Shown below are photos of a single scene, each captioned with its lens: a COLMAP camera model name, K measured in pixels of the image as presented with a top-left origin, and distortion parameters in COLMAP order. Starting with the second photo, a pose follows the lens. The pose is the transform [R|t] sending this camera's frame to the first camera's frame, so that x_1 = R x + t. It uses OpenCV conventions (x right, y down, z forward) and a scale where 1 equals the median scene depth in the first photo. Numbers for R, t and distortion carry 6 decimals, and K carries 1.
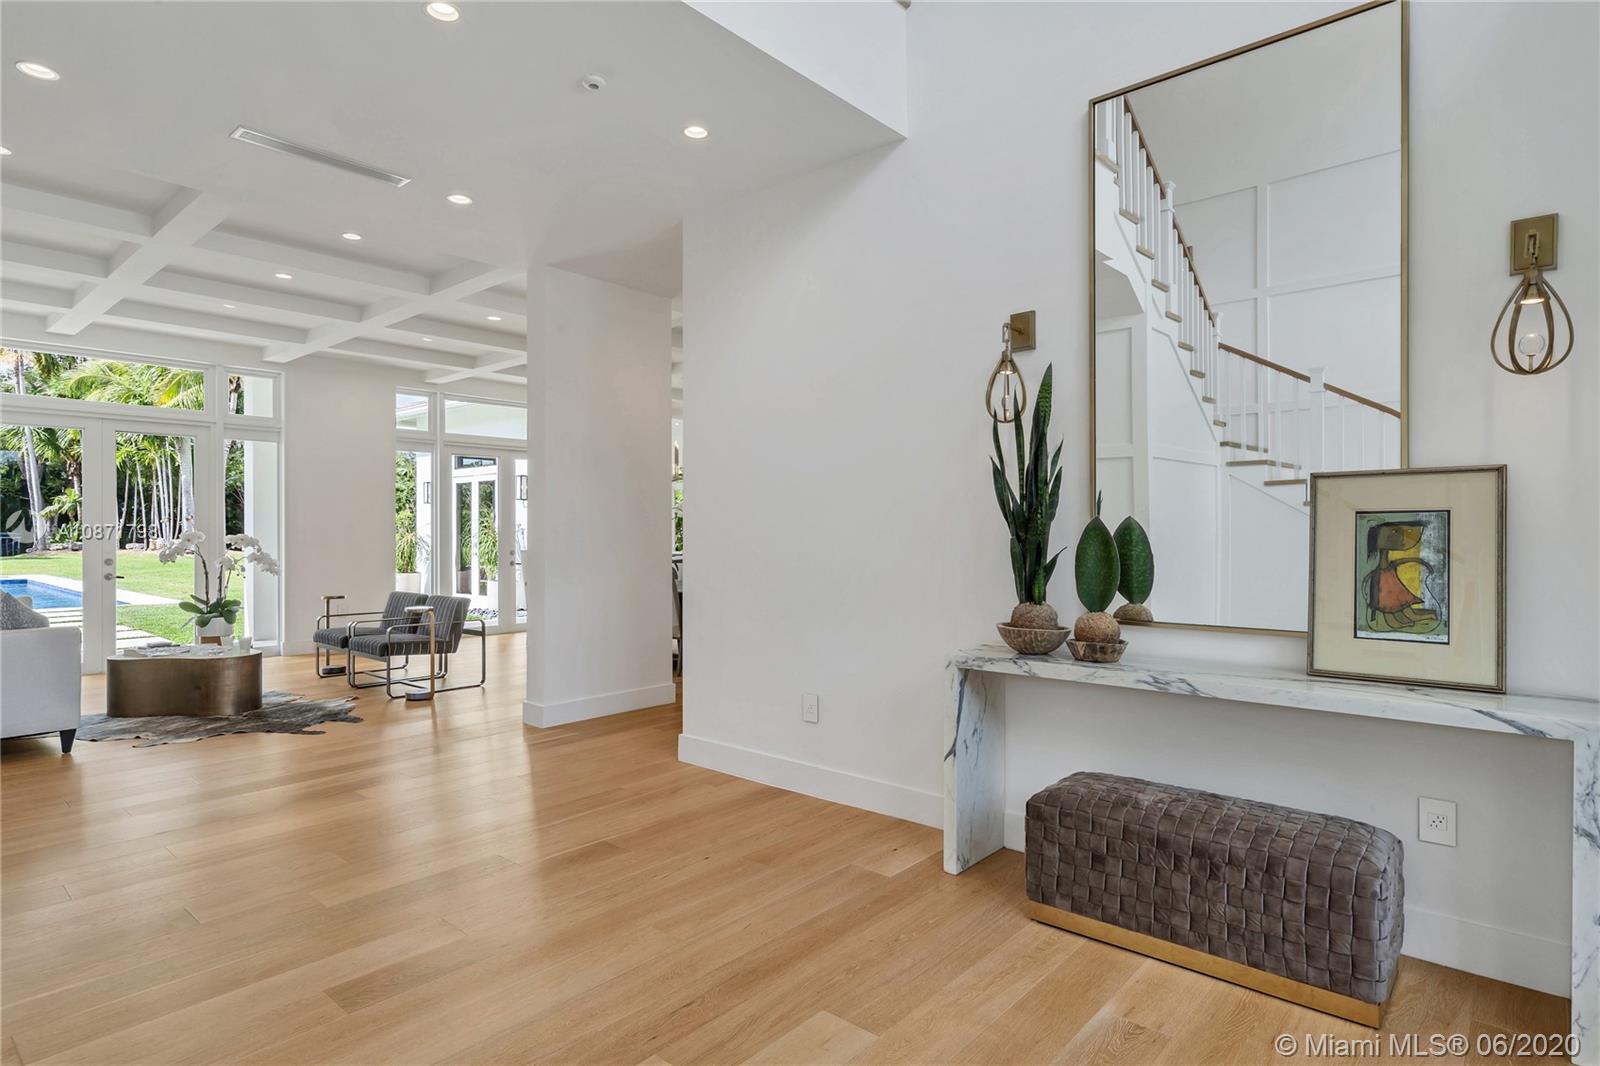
lens RADIAL K [[855.8, 0, 800.0], [0, 855.8, 533.0], [0, 0, 1]] dist [0.002452, 0.000558]
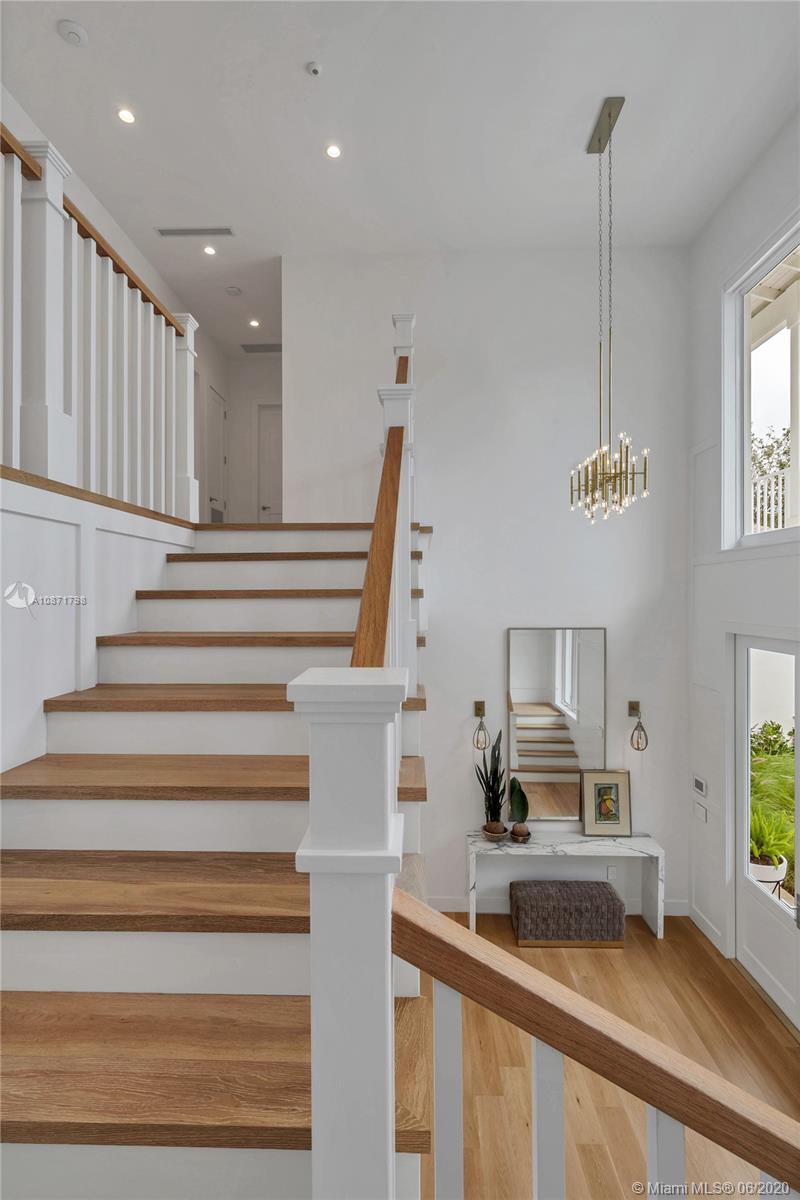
lens RADIAL K [[557.7, 0, 401.3], [0, 557.7, 586.5], [0, 0, 1]] dist [-0.003023, 0.000108]
pose [[0.769505, 0.000925, 0.638641, -1.316633], [0.000725, 0.999997, -0.002323, -0.797865], [-0.638641, 0.002251, 0.769502, -0.169922]]
